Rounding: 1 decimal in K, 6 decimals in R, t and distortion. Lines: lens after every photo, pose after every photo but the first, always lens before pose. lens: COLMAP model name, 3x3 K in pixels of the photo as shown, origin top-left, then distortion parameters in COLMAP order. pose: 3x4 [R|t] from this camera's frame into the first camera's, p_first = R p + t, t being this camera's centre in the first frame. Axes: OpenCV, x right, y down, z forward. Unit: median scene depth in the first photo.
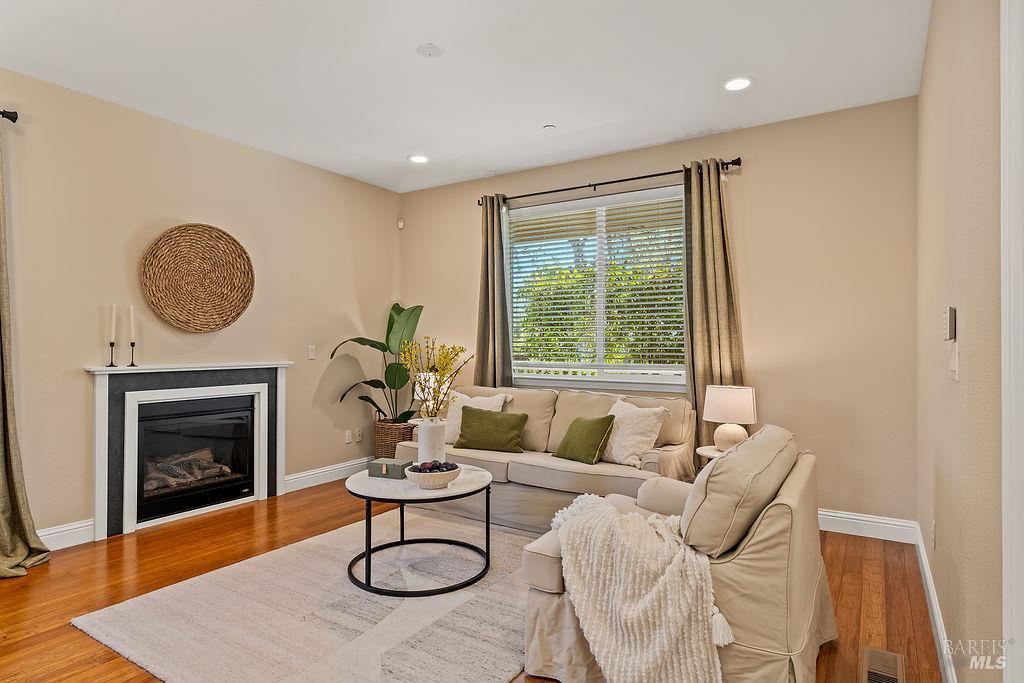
lens RADIAL K [[559.4, 0, 517.0], [0, 559.4, 345.0], [0, 0, 1]] dist [0.002216, 0.000589]
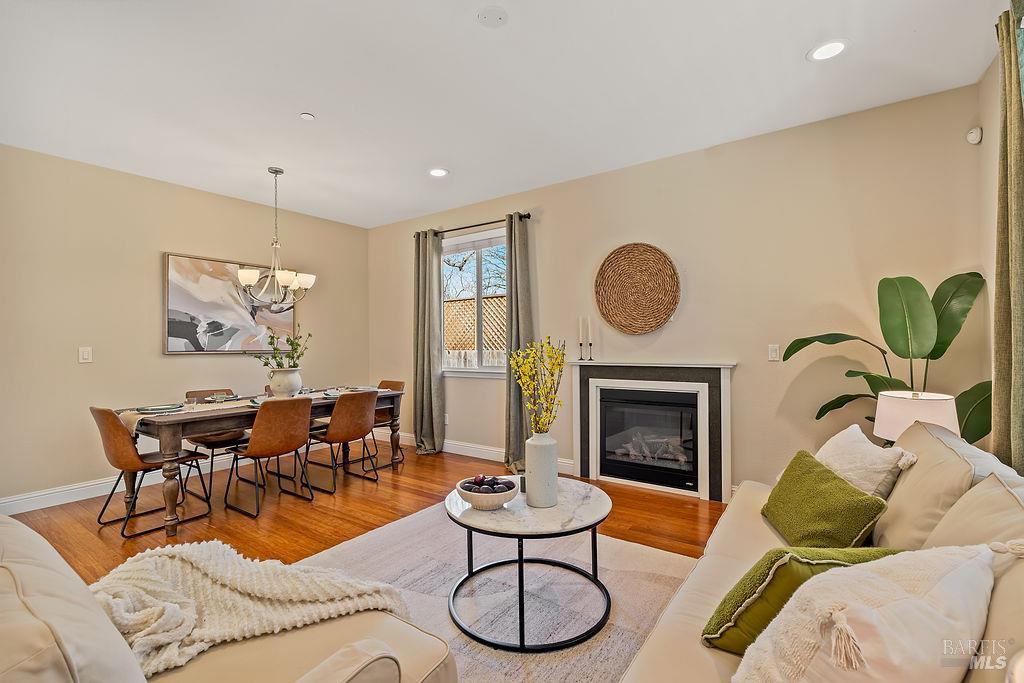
lens RADIAL K [[459.8, 0, 506.9], [0, 459.8, 342.0], [0, 0, 1]] dist [-0.004514, 0.002639]
pose [[-0.056664, -0.002568, -0.998390, 0.458858], [0.010151, 0.999944, -0.003148, -0.006058], [0.998342, -0.010313, -0.056635, 0.840664]]
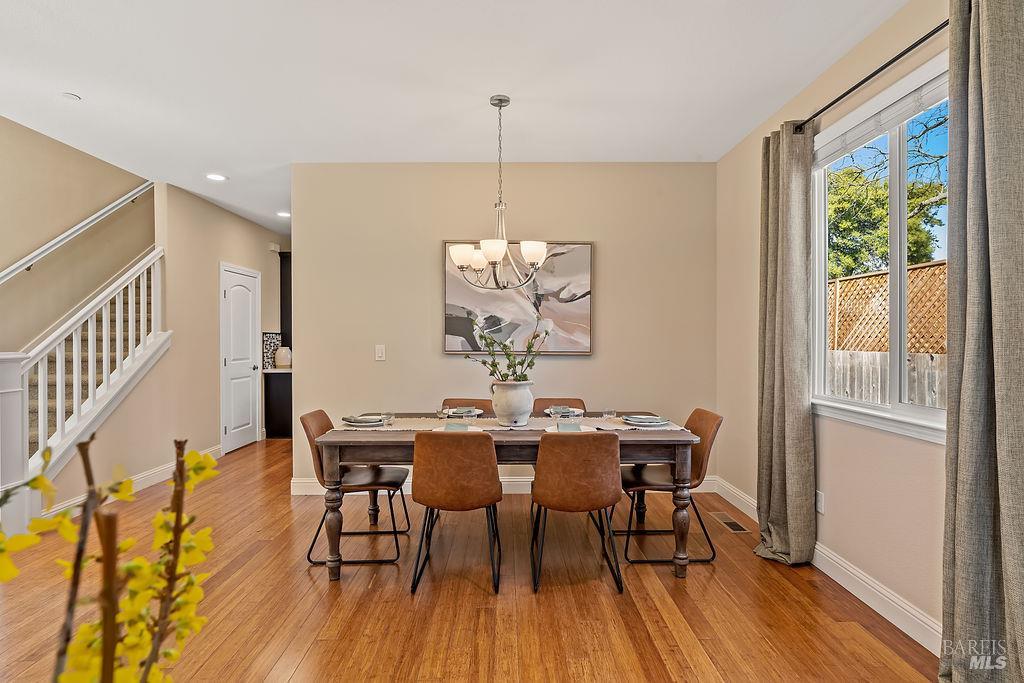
lens RADIAL K [[491.0, 0, 515.3], [0, 491.0, 340.4], [0, 0, 1]] dist [0.005094, 0.001068]
pose [[-0.837279, 0.006272, -0.546740, -0.155284], [0.001873, 0.999961, 0.008603, -0.026599], [0.546773, 0.006179, -0.837258, 0.942894]]
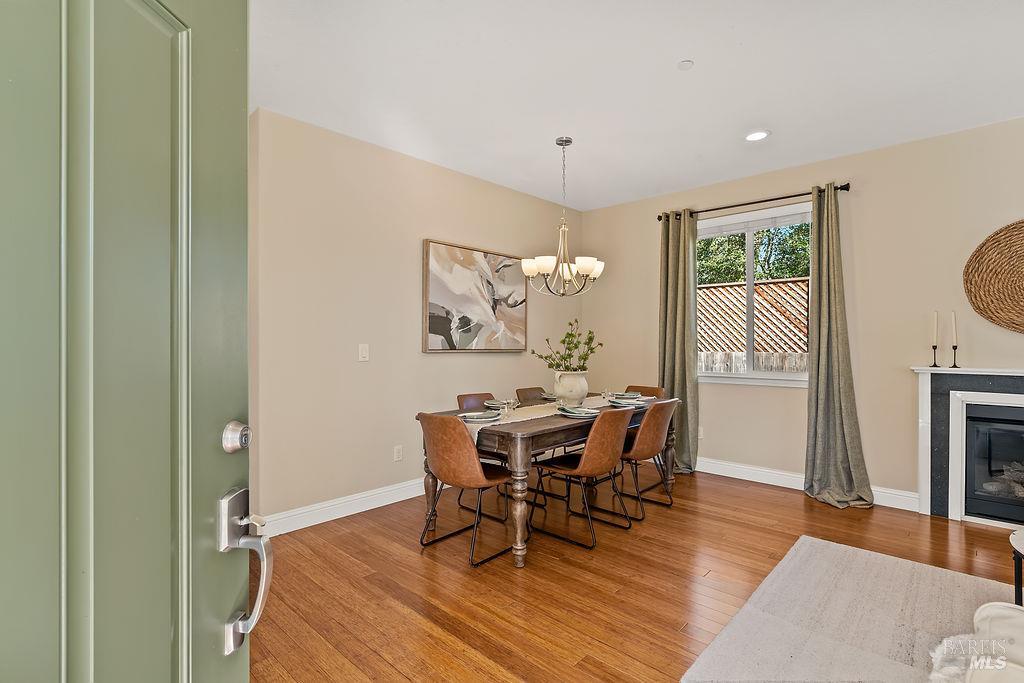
lens RADIAL K [[491.0, 0, 509.2], [0, 491.0, 342.2], [0, 0, 1]] dist [0.005094, 0.001068]
pose [[-0.187012, 0.000195, -0.982358, 0.411102], [-0.000637, 1.000000, 0.000320, -0.011323], [0.982357, 0.000686, -0.187012, 0.321383]]
